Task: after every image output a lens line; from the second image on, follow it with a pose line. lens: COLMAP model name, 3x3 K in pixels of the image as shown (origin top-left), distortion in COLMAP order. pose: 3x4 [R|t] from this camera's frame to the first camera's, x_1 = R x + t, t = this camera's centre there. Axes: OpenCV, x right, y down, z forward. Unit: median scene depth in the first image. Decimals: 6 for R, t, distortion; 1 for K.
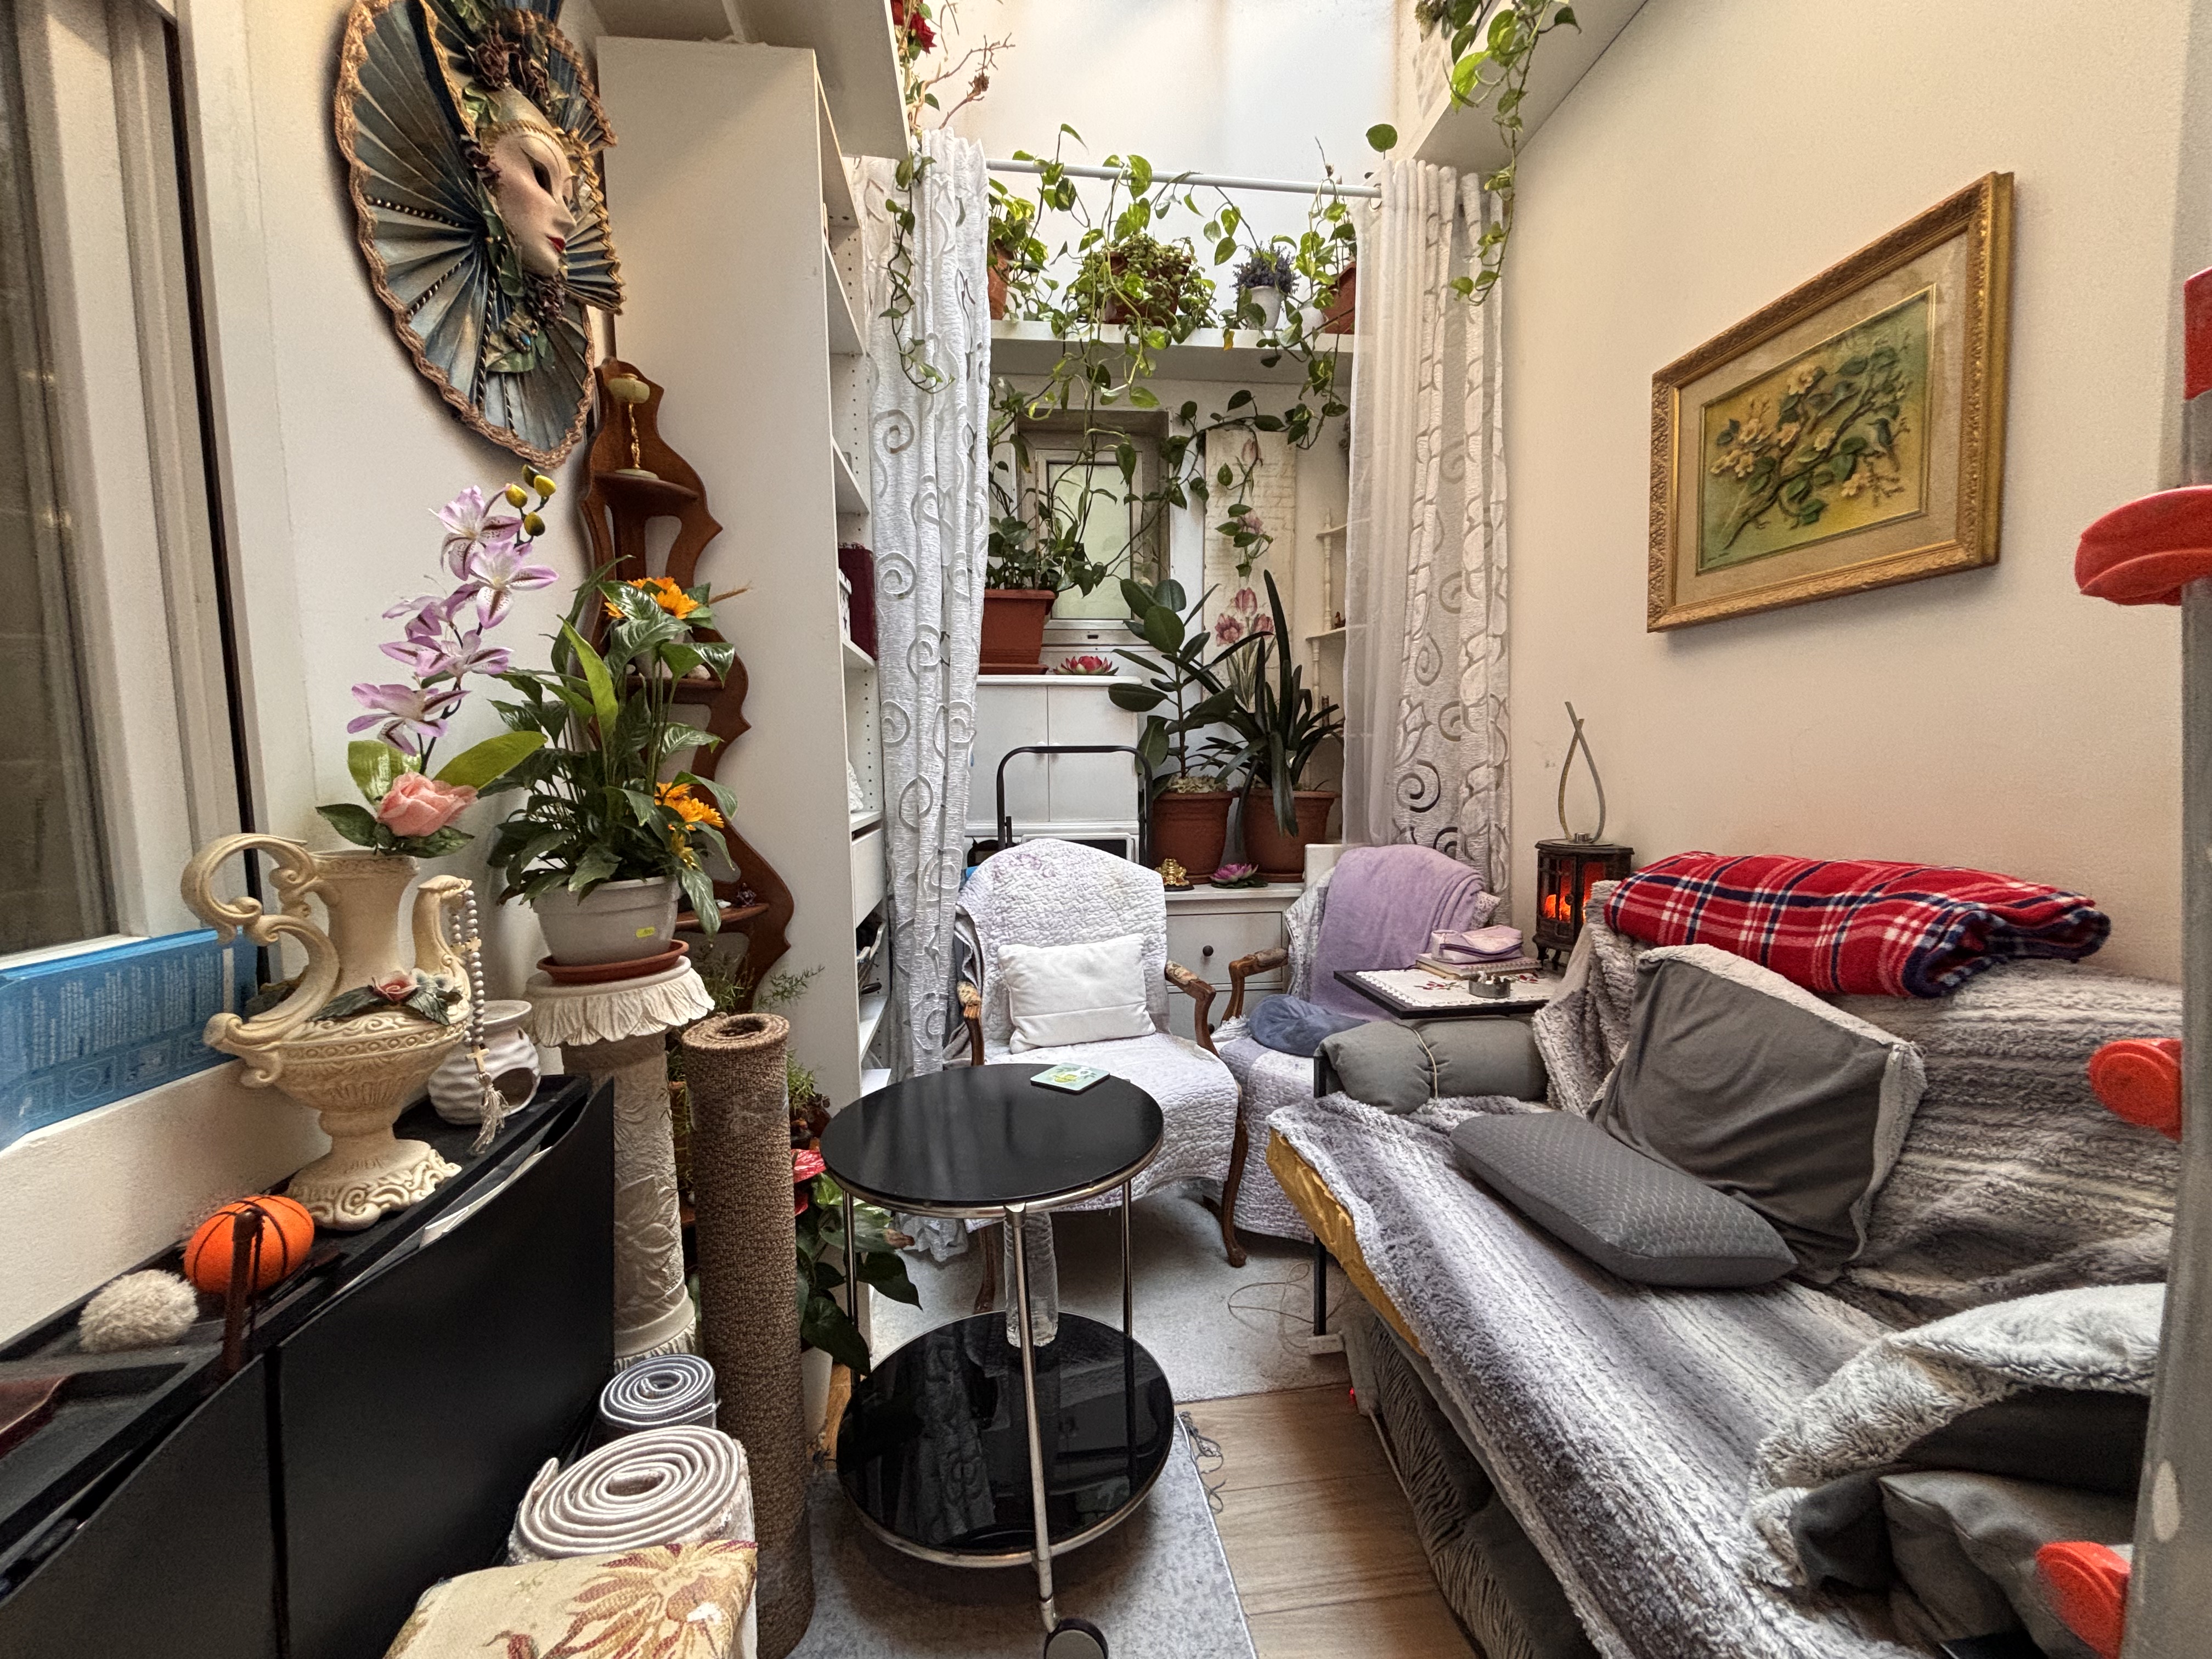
lens RADIAL K [[880.5, 0, 1103.0], [0, 880.5, 825.0], [0, 0, 1]] dist [-0.000029, 0.000489]
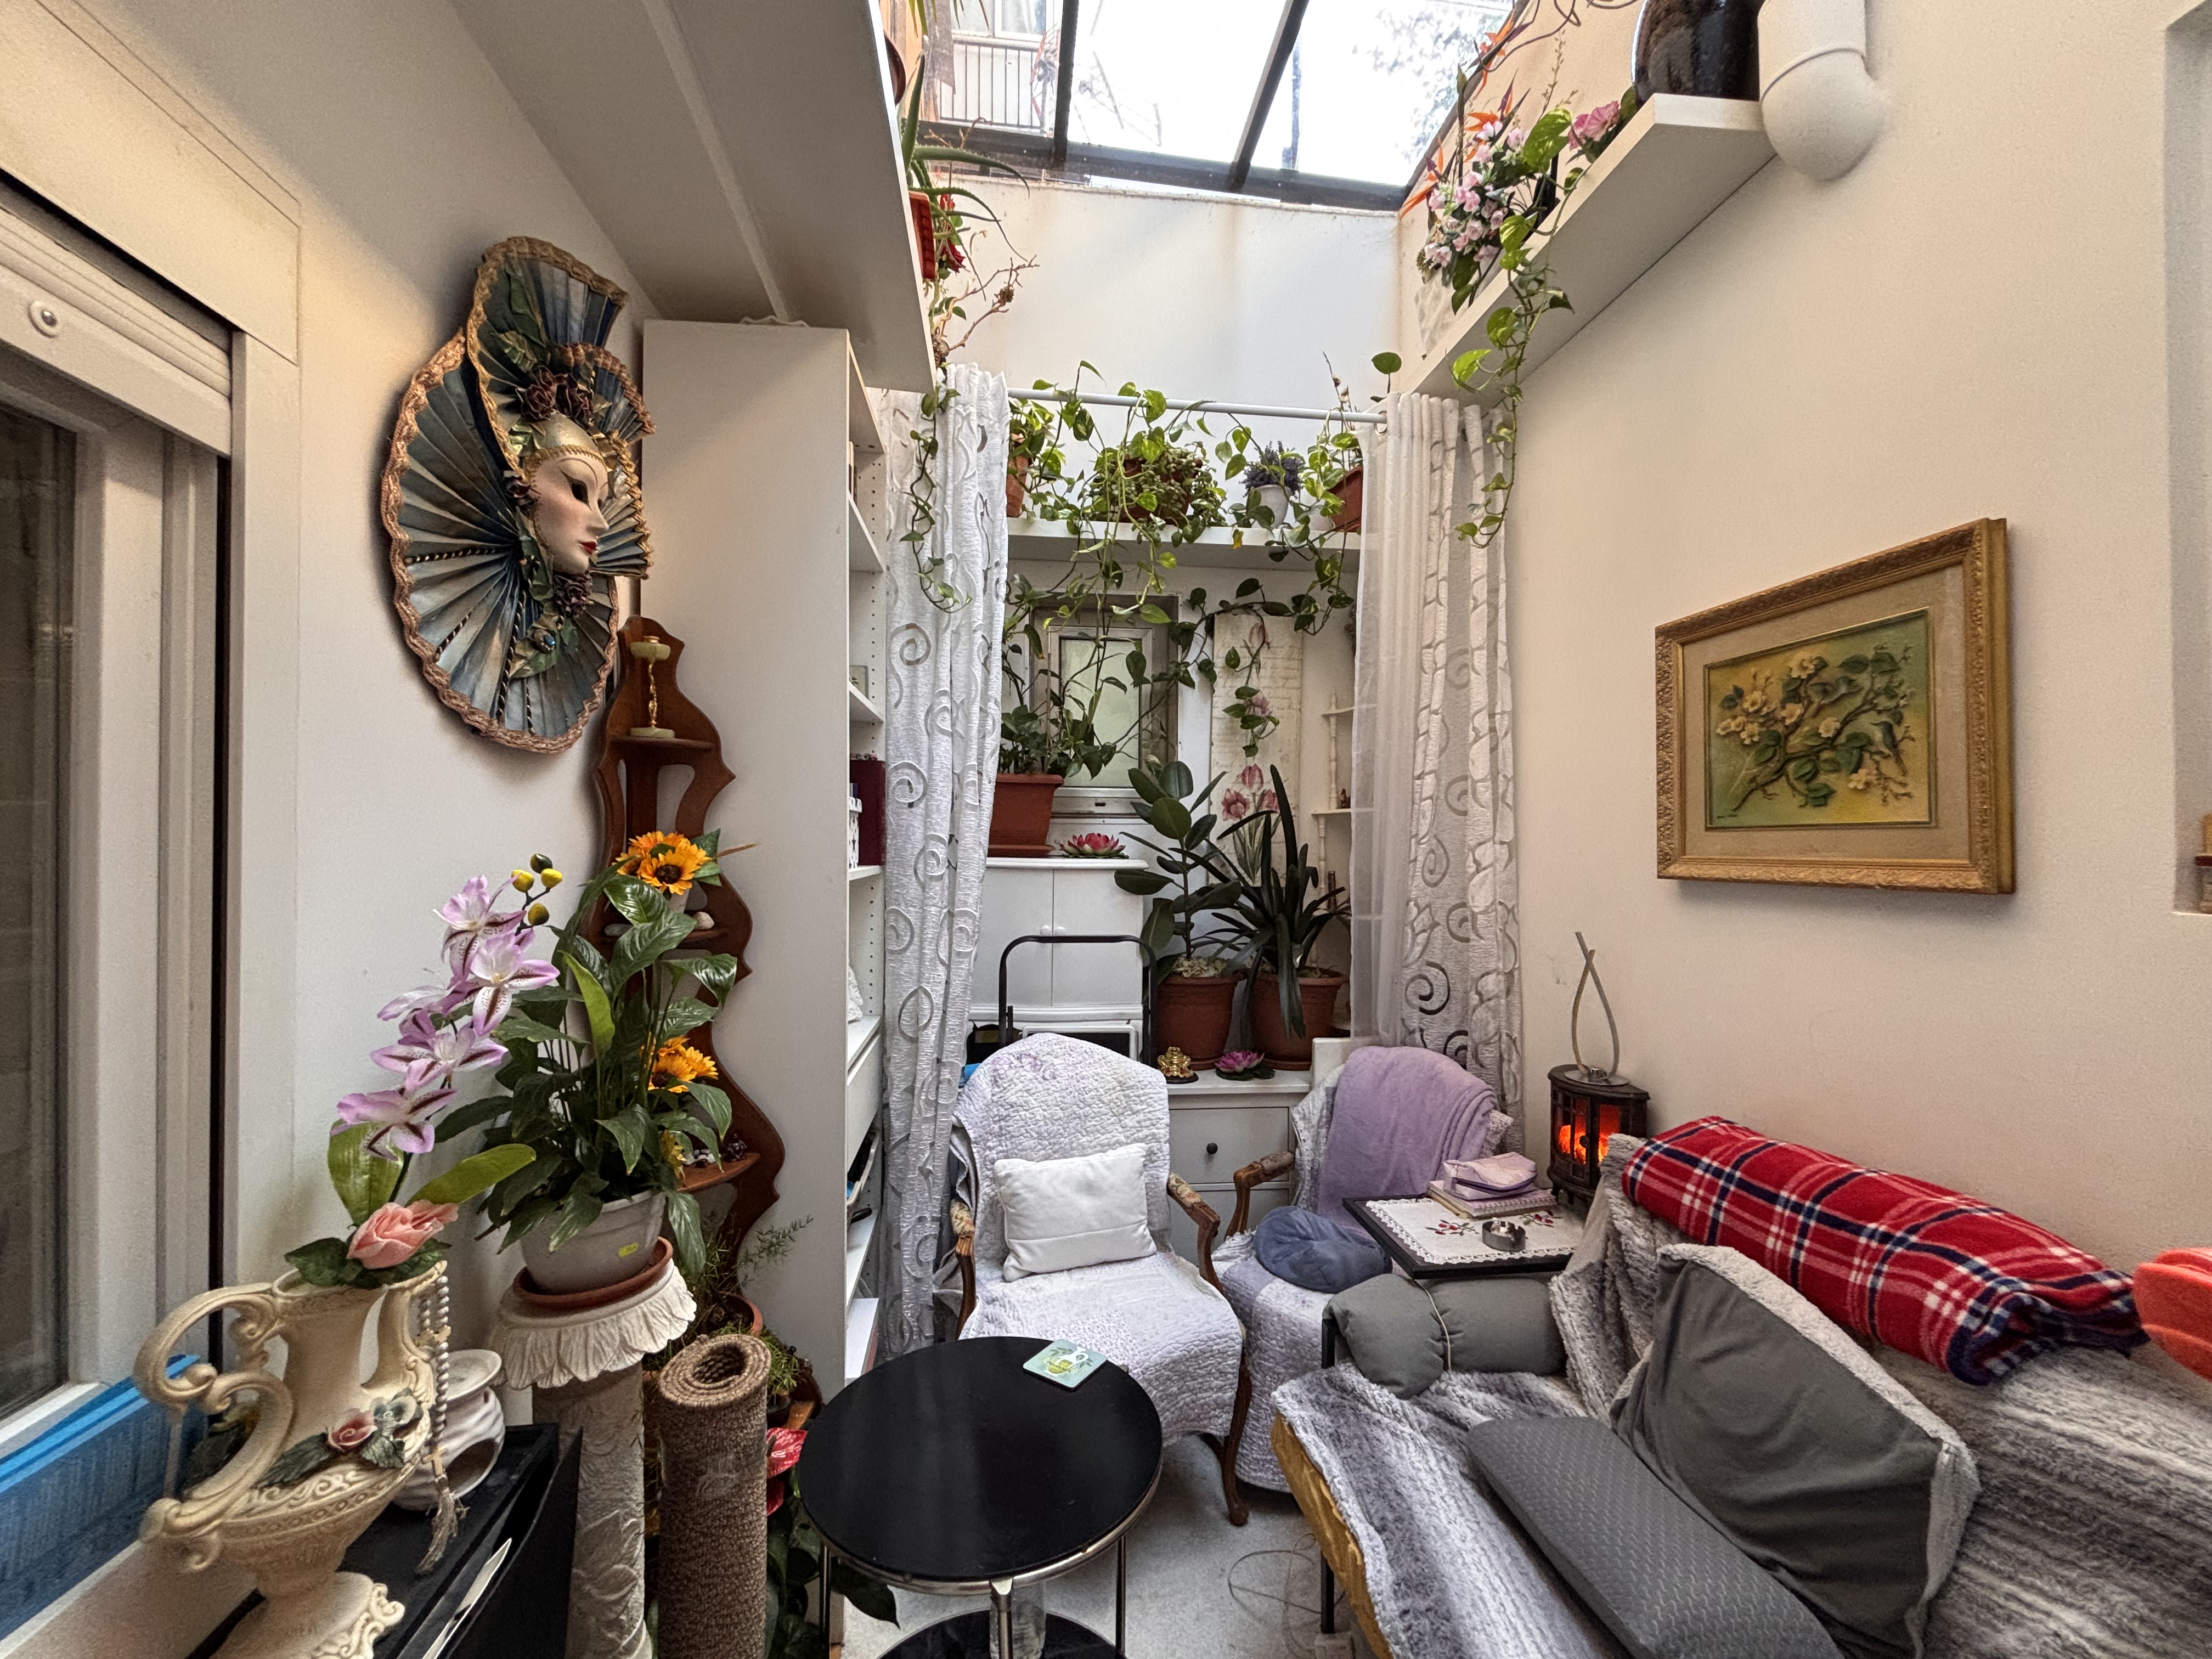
lens RADIAL K [[880.5, 0, 1103.0], [0, 880.5, 825.0], [0, 0, 1]] dist [-0.000029, 0.000489]
pose [[0.999714, 0.023520, -0.004295, -0.004345], [-0.023804, 0.995955, -0.086646, -0.163149], [0.002240, 0.086724, 0.996230, 0.002034]]
